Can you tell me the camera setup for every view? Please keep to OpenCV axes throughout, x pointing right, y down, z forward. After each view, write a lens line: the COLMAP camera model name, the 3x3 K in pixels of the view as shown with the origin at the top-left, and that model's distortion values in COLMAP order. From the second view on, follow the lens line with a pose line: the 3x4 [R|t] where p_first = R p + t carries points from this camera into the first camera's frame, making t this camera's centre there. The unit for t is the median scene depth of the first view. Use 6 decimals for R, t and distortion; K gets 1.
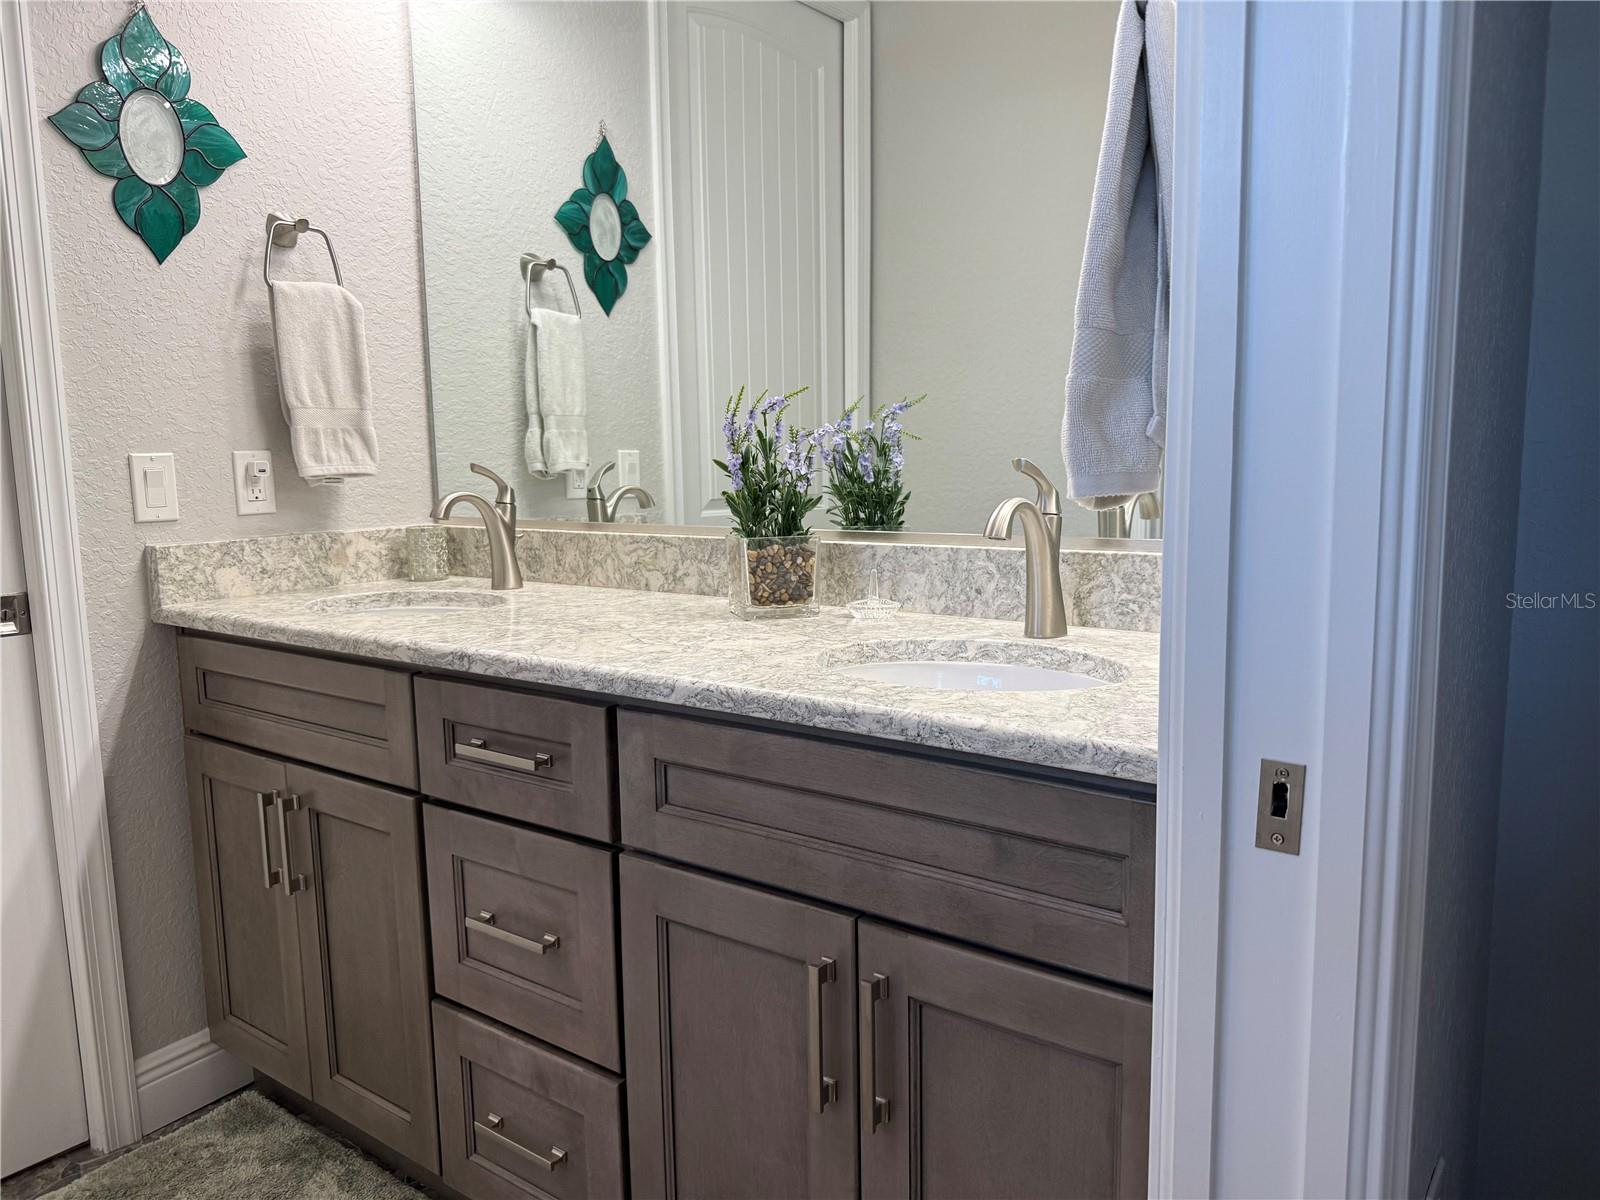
lens RADIAL K [[1141.3, 0, 817.1], [0, 1141.3, 601.1], [0, 0, 1]] dist [0.085550, -0.133234]
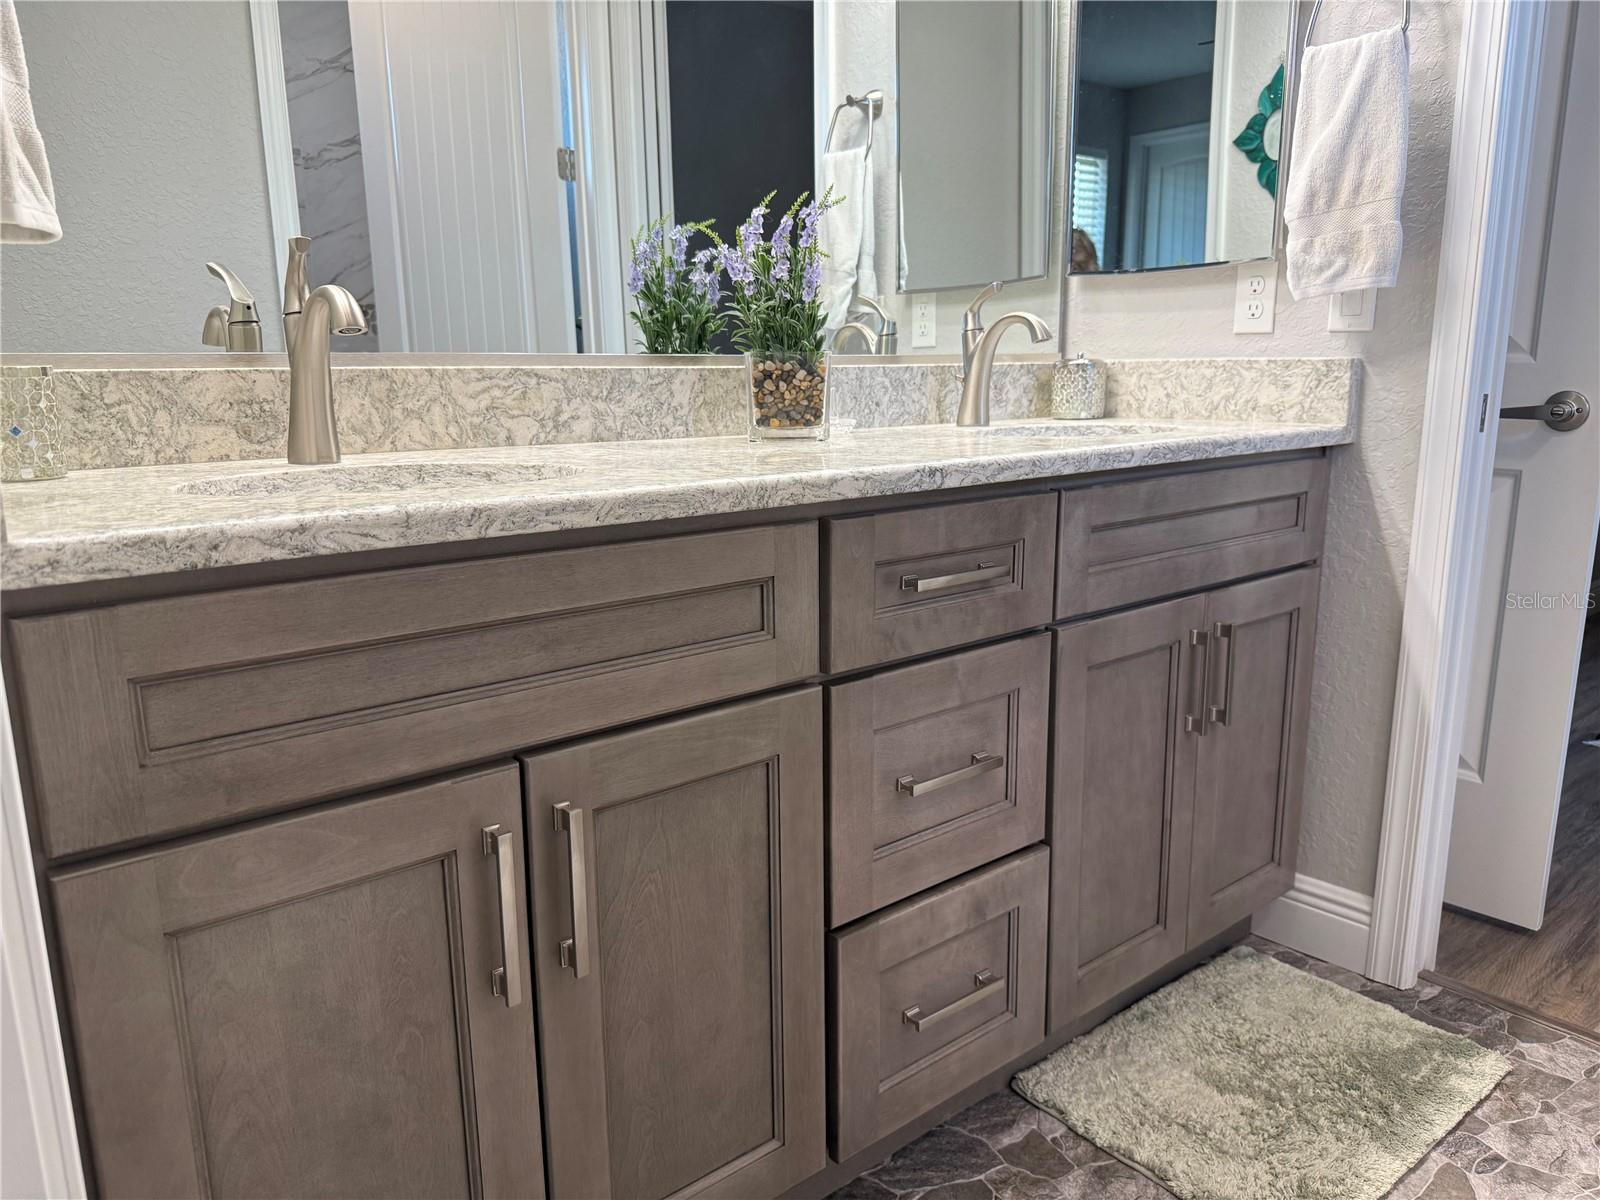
lens RADIAL K [[1141.3, 0, 812.1], [0, 1141.3, 603.1], [0, 0, 1]] dist [0.085550, -0.133234]
pose [[0.204907, -0.179199, 0.962237, -1.050198], [0.130189, 0.979352, 0.154662, 0.001243], [-0.970084, 0.093582, 0.224006, 0.828069]]
